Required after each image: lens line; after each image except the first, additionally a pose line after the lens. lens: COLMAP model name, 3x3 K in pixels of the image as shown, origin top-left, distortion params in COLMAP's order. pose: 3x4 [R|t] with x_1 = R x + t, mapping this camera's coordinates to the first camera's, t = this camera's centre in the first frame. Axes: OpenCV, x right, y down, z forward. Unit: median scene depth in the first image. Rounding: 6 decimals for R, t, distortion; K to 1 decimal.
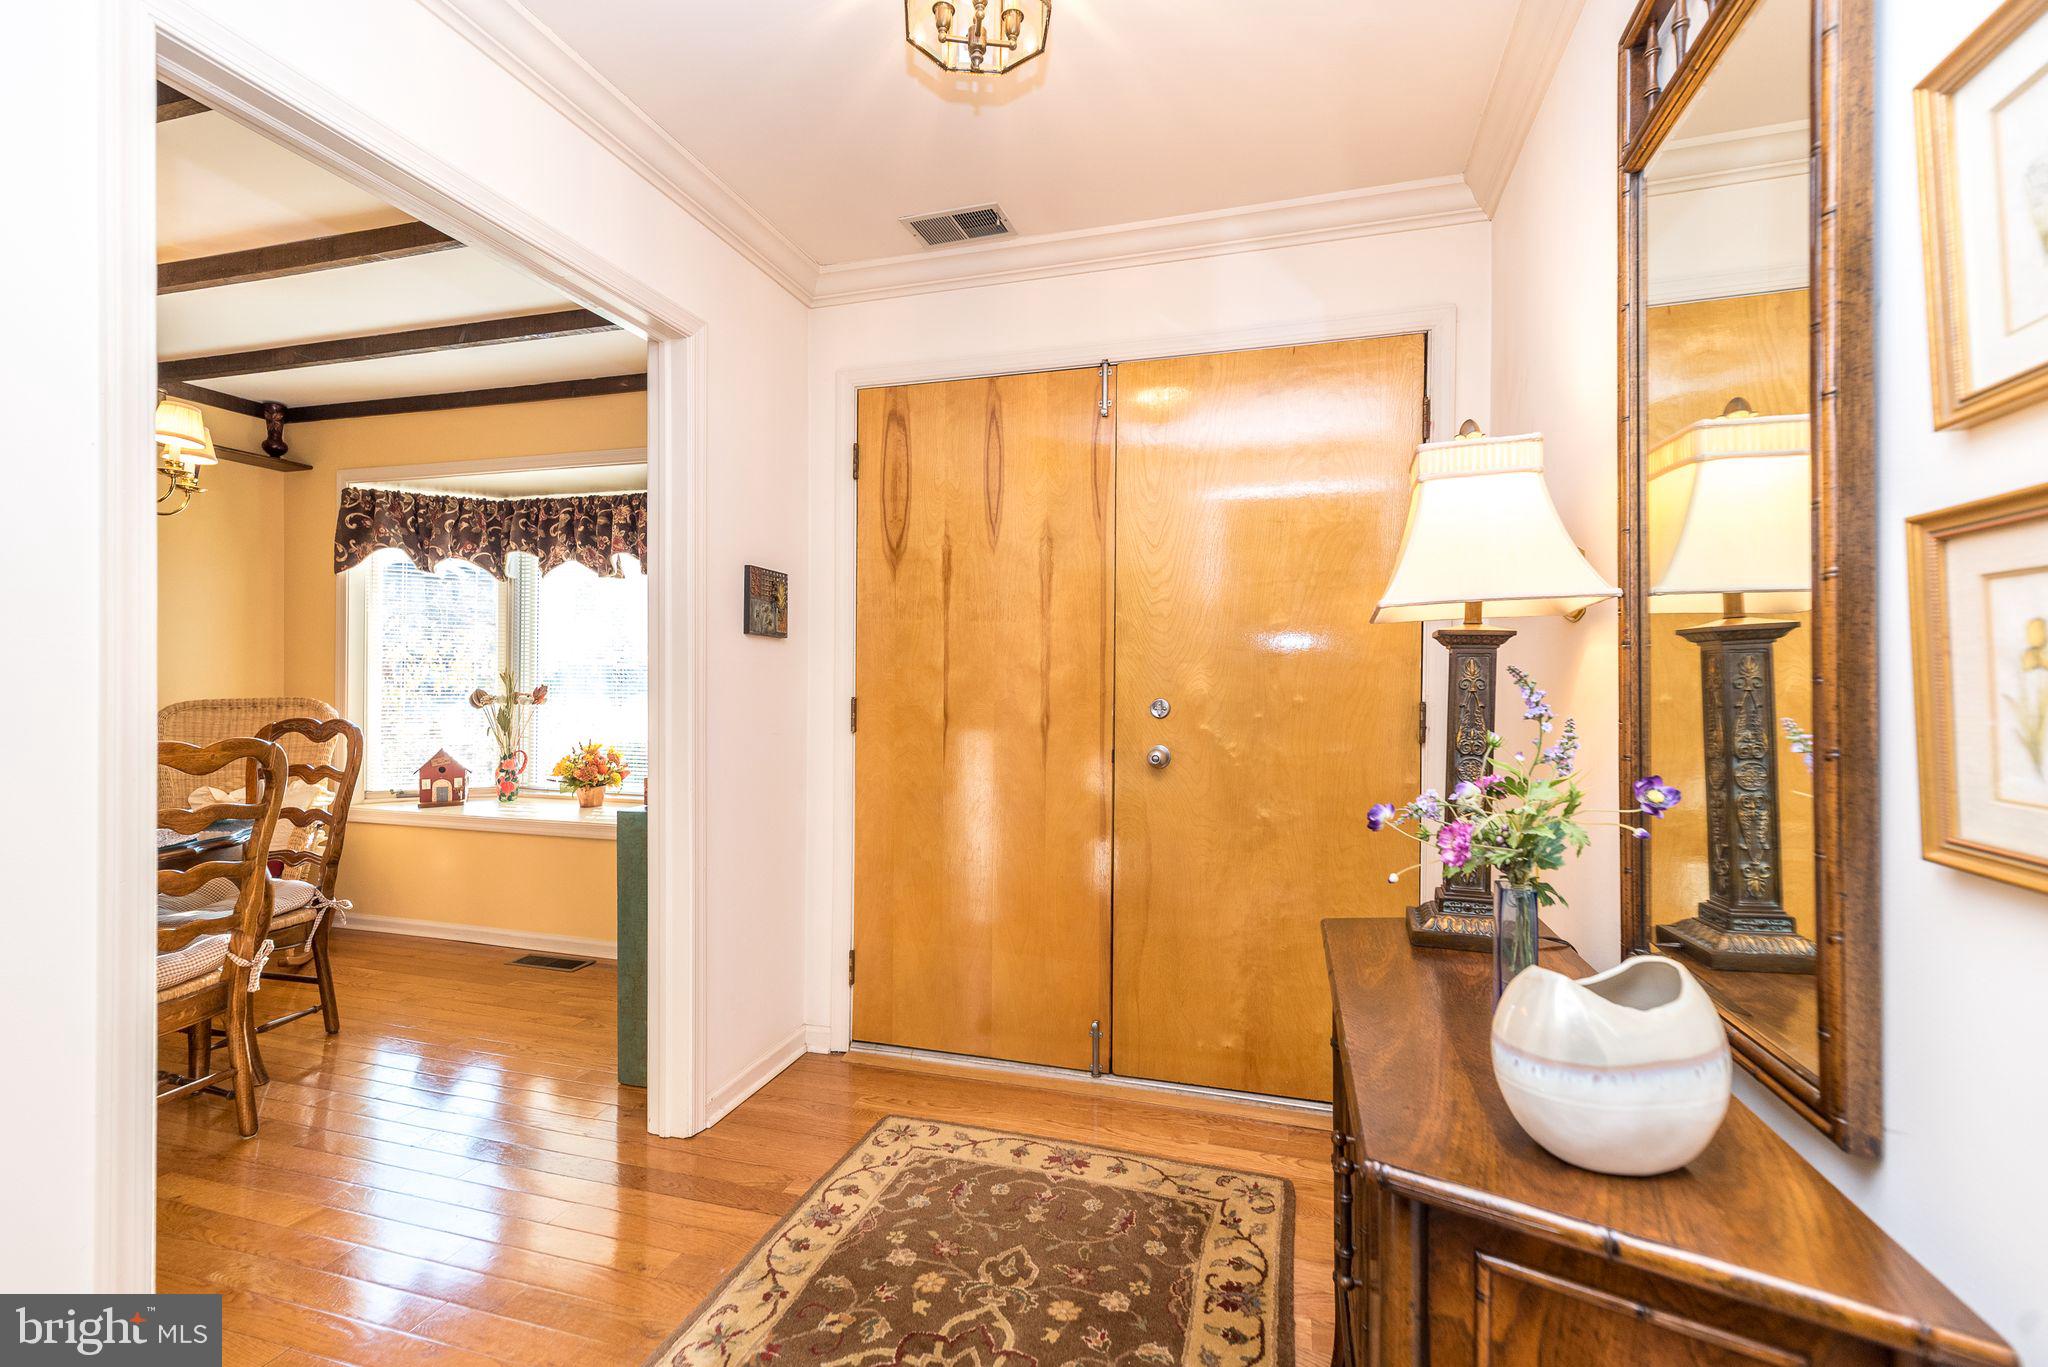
lens RADIAL K [[896.1, 0, 1022.8], [0, 896.1, 689.6], [0, 0, 1]] dist [0.007834, -0.000423]
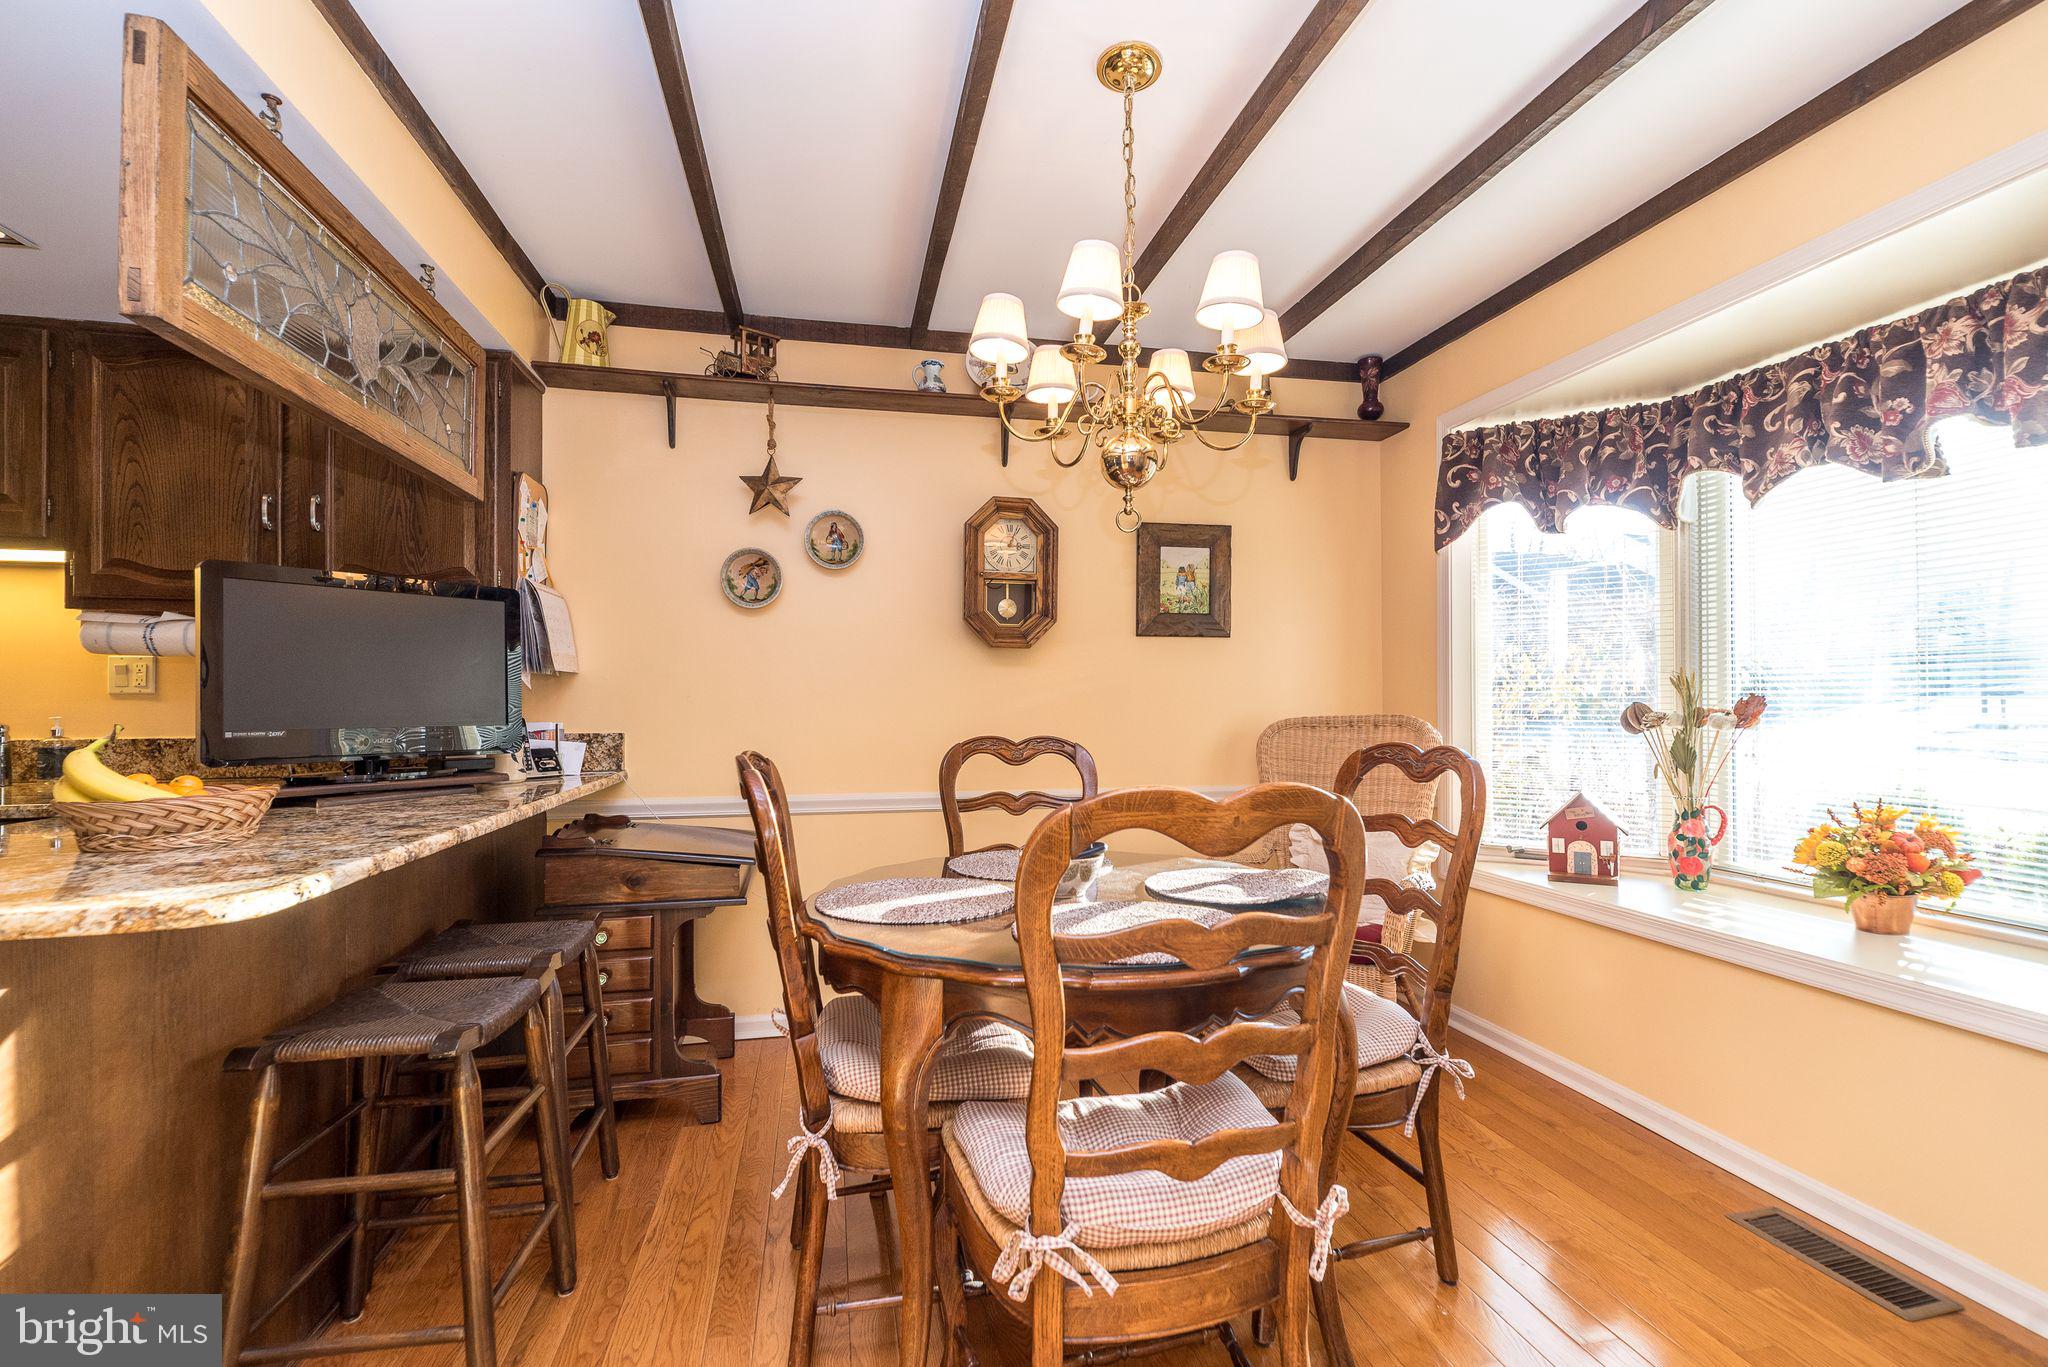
lens RADIAL K [[896.1, 0, 1022.8], [0, 896.1, 689.6], [0, 0, 1]] dist [0.007834, -0.000423]
pose [[0.471863, -0.023939, -0.881347, -0.259845], [-0.000229, 0.999628, -0.027275, 0.007918], [0.881672, 0.013071, 0.471682, 0.332431]]
